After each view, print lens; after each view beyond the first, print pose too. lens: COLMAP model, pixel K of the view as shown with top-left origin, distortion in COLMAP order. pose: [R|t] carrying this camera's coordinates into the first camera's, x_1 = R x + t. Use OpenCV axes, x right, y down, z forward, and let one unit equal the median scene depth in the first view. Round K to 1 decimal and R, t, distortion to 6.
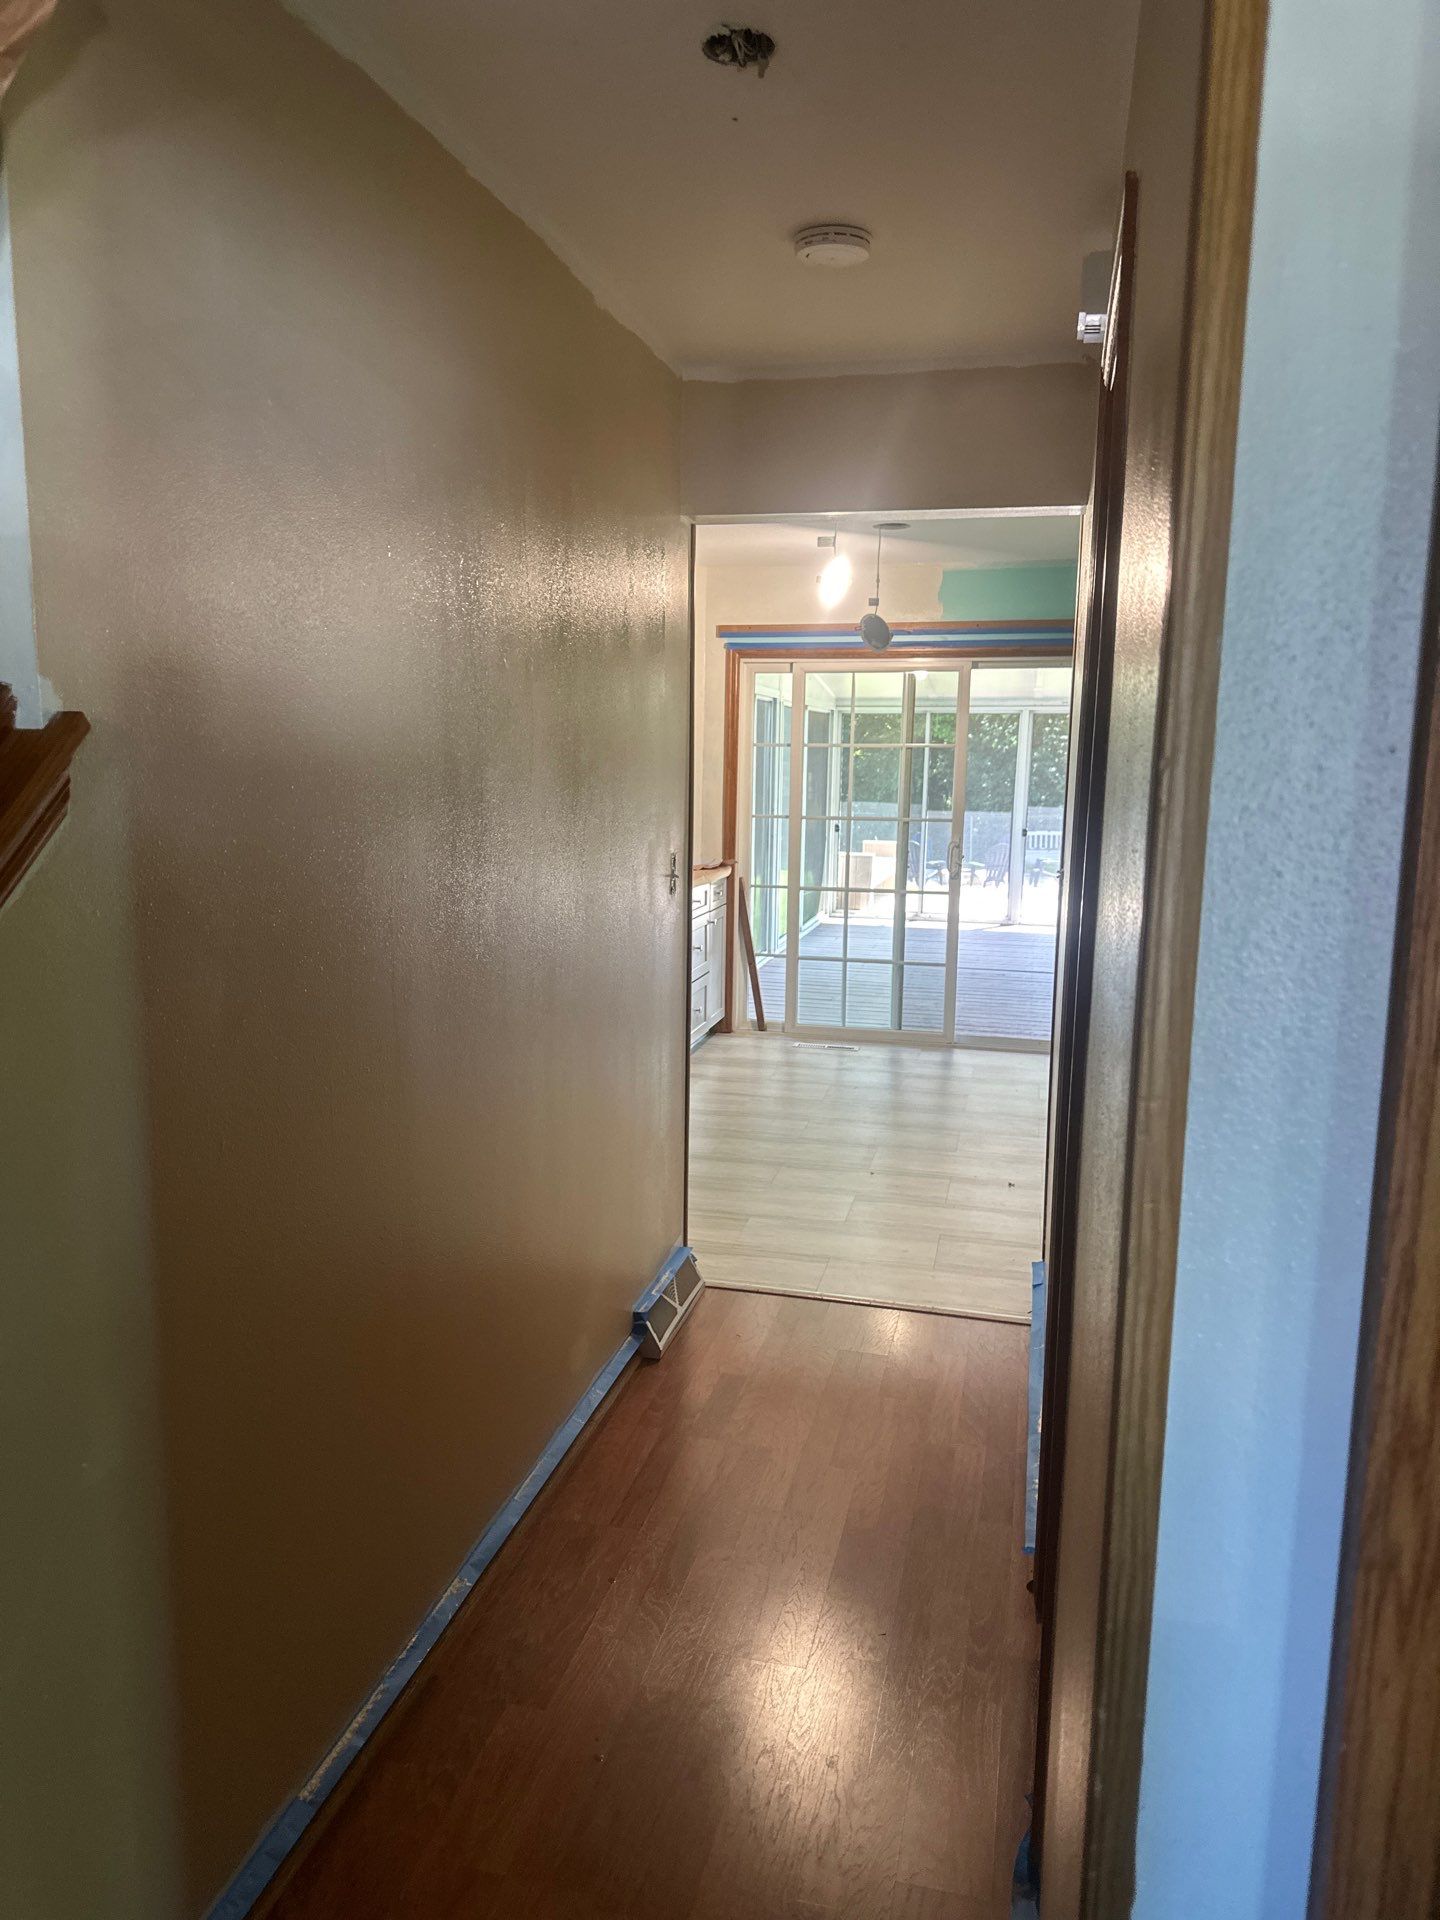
lens RADIAL K [[1370.3, 0, 720.0], [0, 1370.3, 960.0], [0, 0, 1]] dist [0.091872, -0.124868]
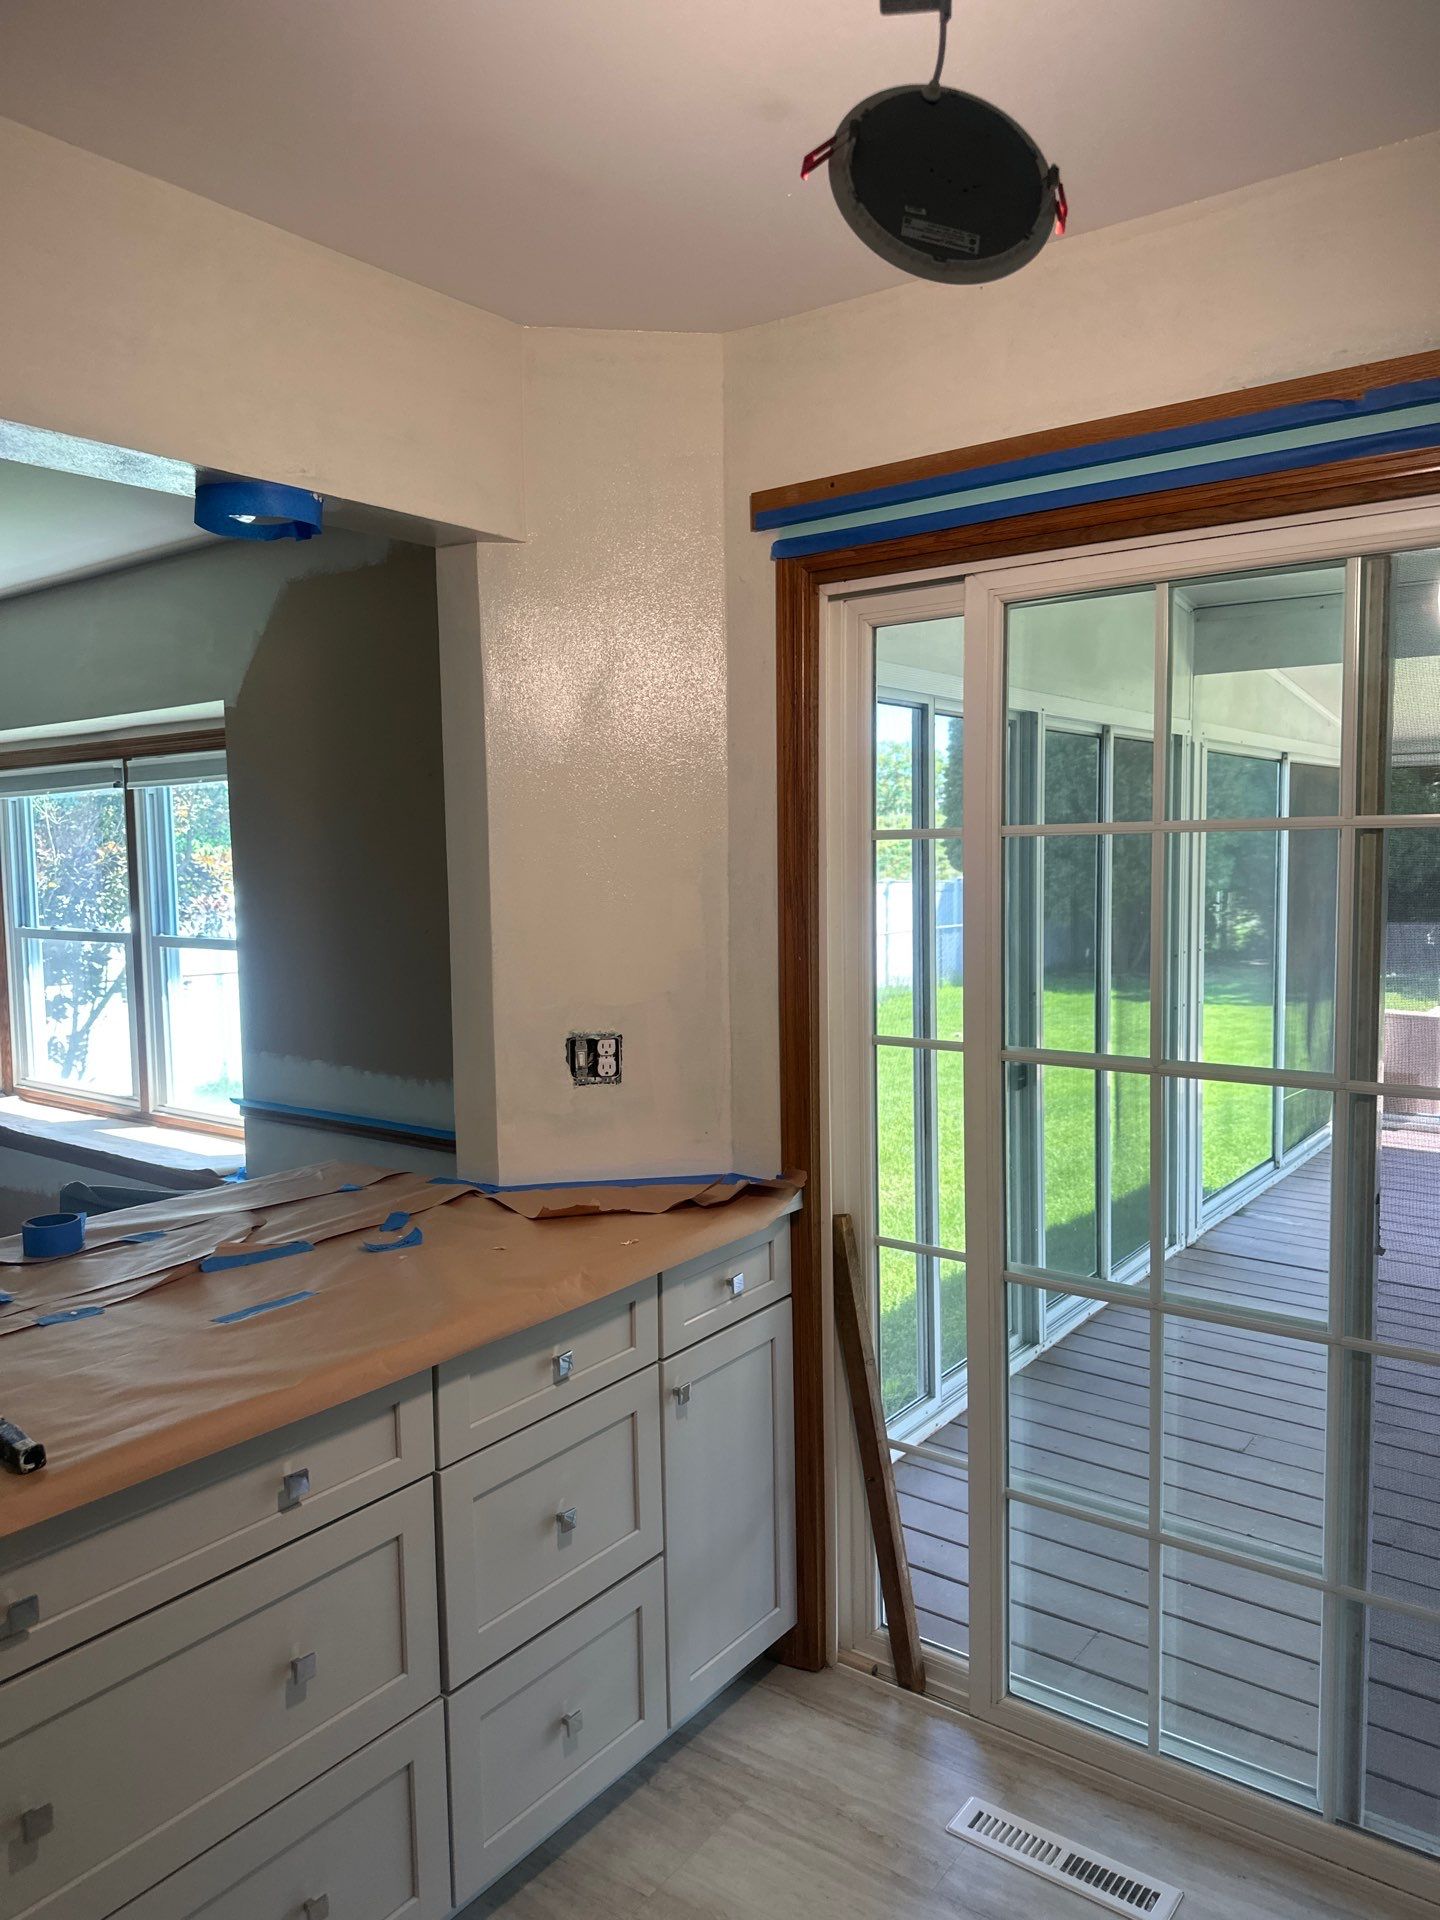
lens RADIAL K [[1370.3, 0, 720.0], [0, 1370.3, 960.0], [0, 0, 1]] dist [0.091872, -0.124868]
pose [[0.952731, -0.001824, -0.303810, 0.092020], [-0.015960, 0.998301, -0.056043, -0.105261], [0.303396, 0.058242, 0.951083, 0.658158]]
